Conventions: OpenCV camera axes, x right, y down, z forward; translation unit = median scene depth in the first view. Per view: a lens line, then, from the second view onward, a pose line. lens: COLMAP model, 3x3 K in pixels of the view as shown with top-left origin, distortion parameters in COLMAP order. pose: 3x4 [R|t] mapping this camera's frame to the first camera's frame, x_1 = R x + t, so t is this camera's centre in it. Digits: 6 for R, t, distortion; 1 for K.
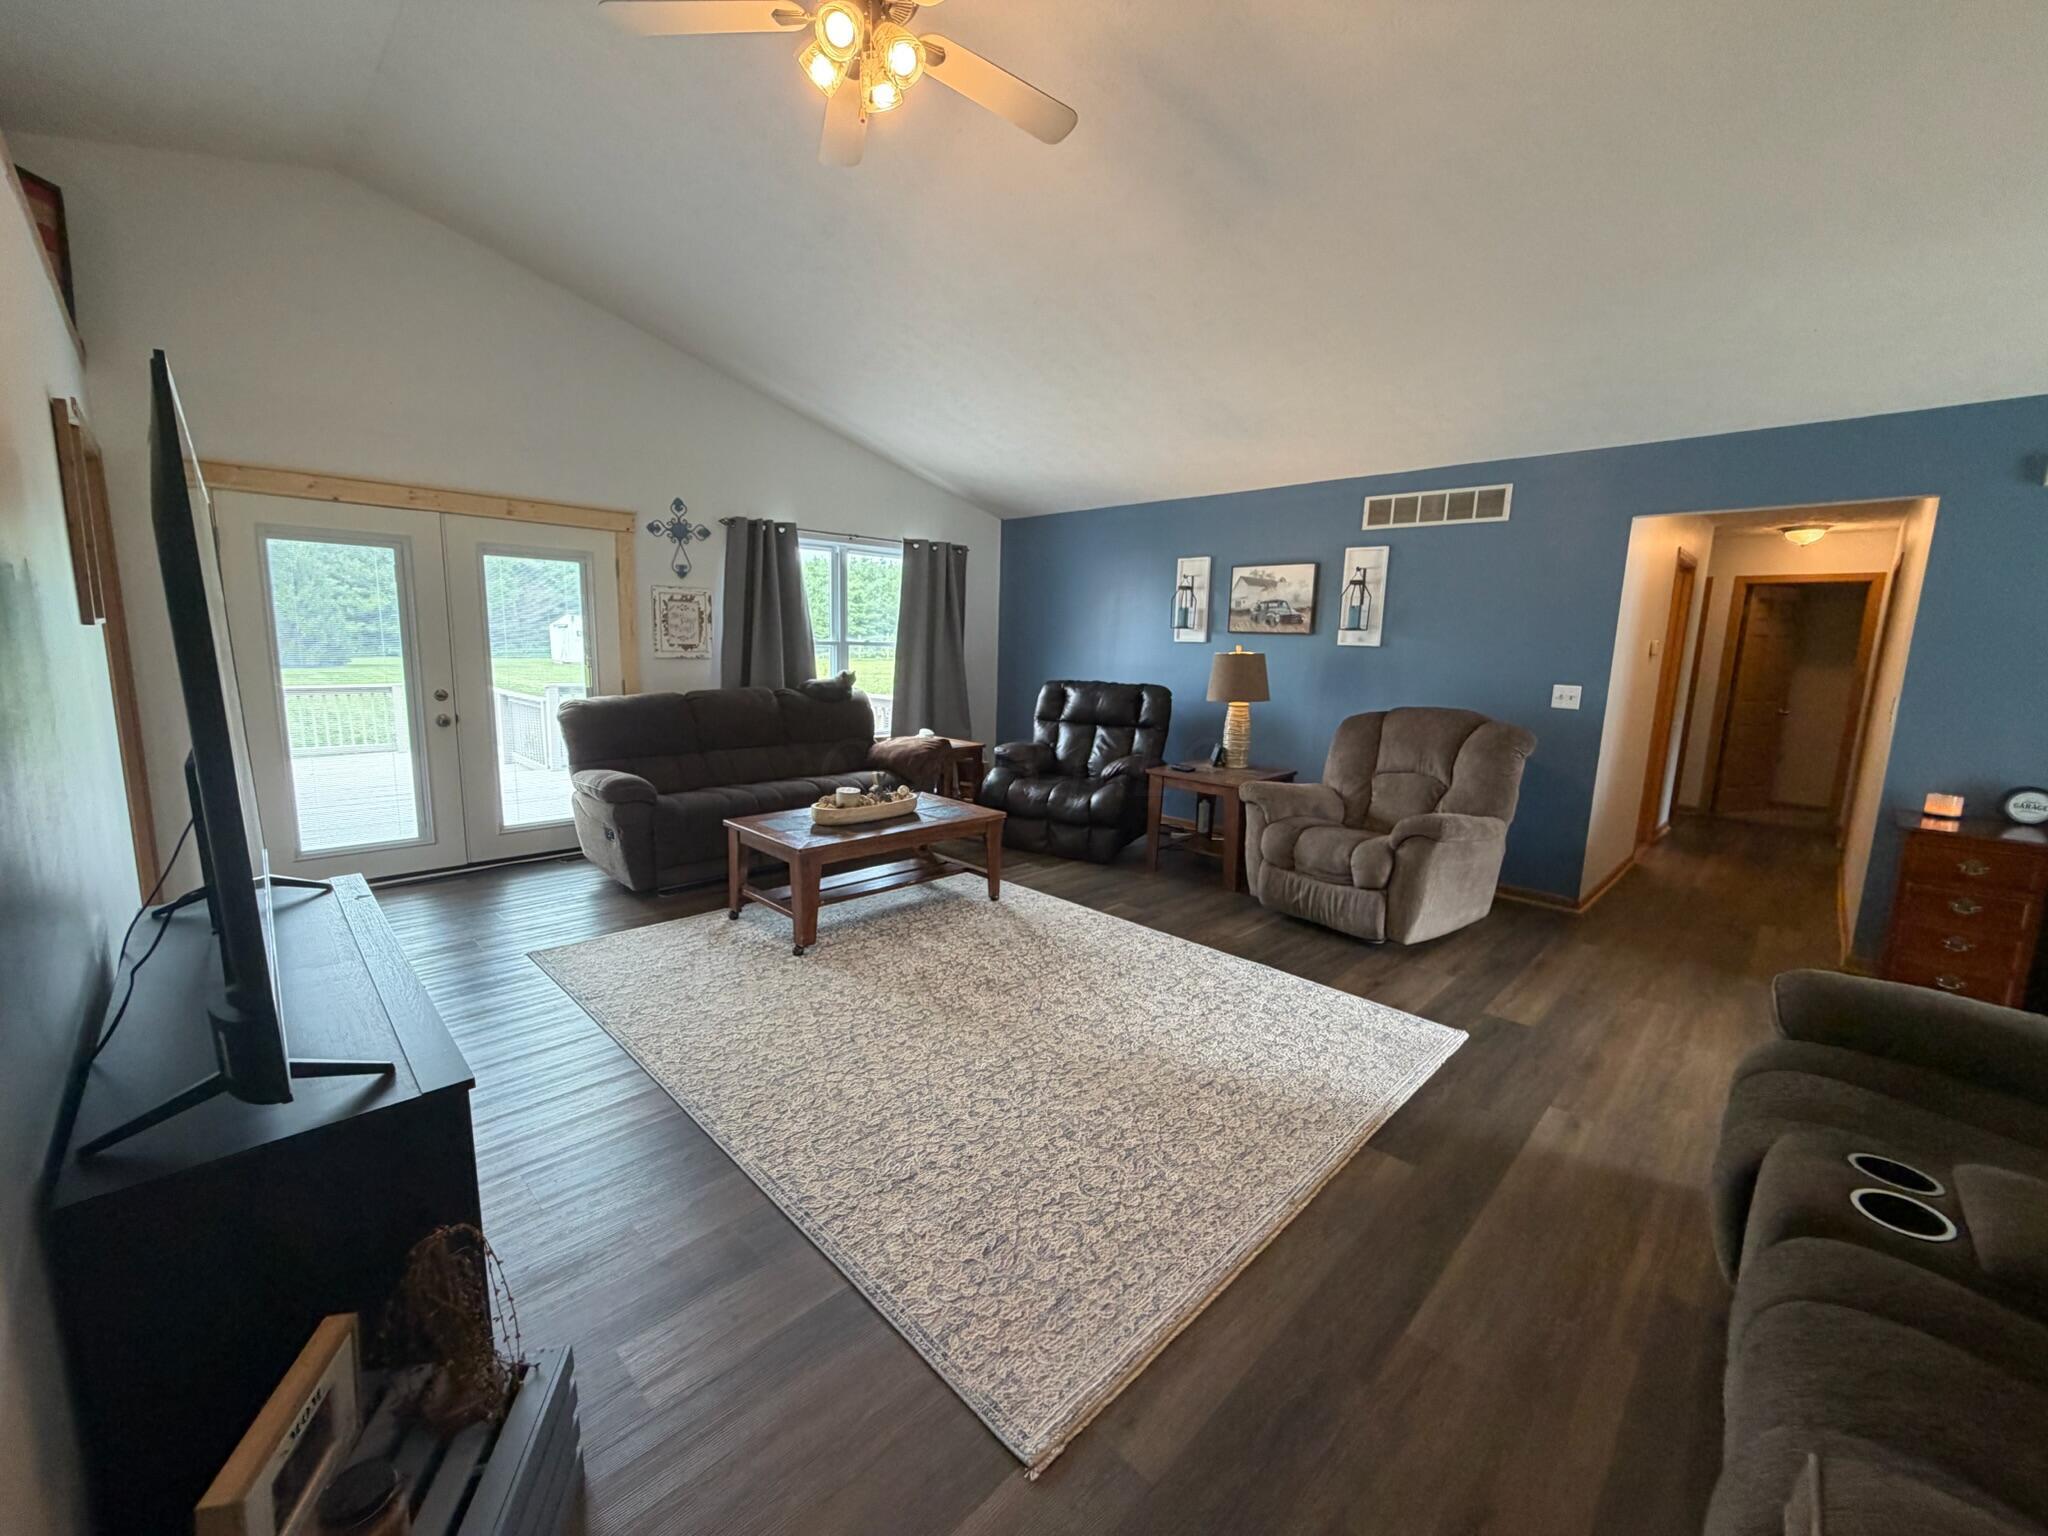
lens RADIAL K [[817.6, 0, 1018.7], [0, 817.6, 767.3], [0, 0, 1]] dist [0.000348, -0.000555]
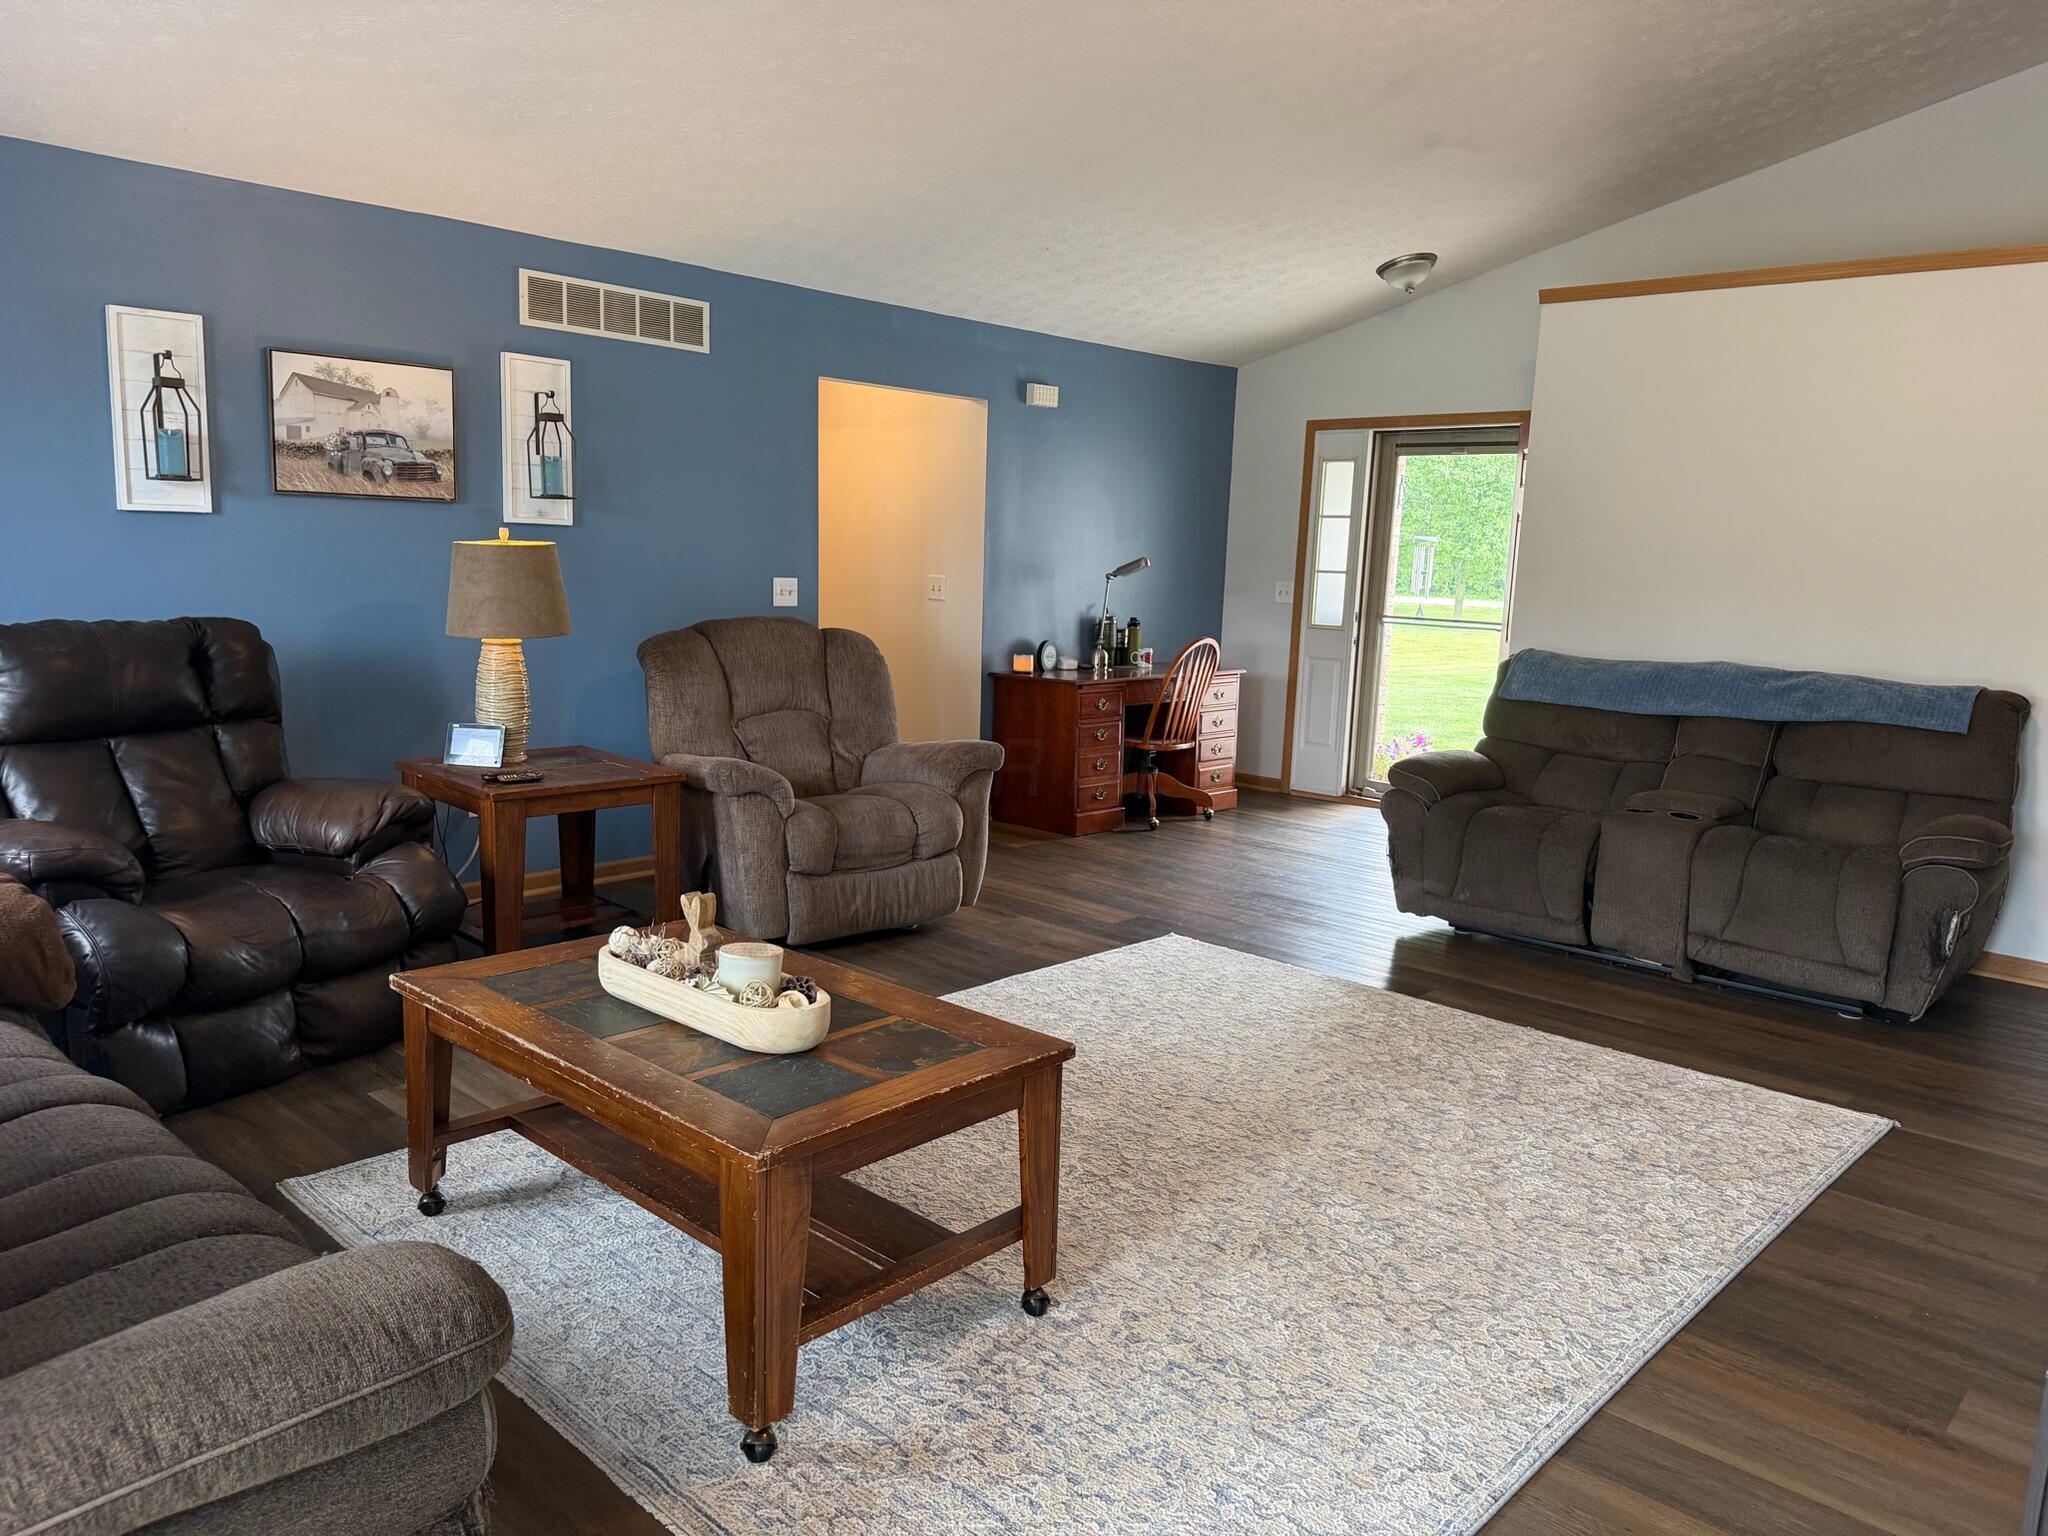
lens RADIAL K [[1443.0, 0, 1026.3], [0, 1443.0, 771.5], [0, 0, 1]] dist [0.055436, -0.081298]
pose [[-0.029892, -0.179865, 0.983237, -0.623472], [0.124532, 0.975342, 0.182207, -0.114807], [-0.991765, 0.127891, -0.006756, 0.642594]]
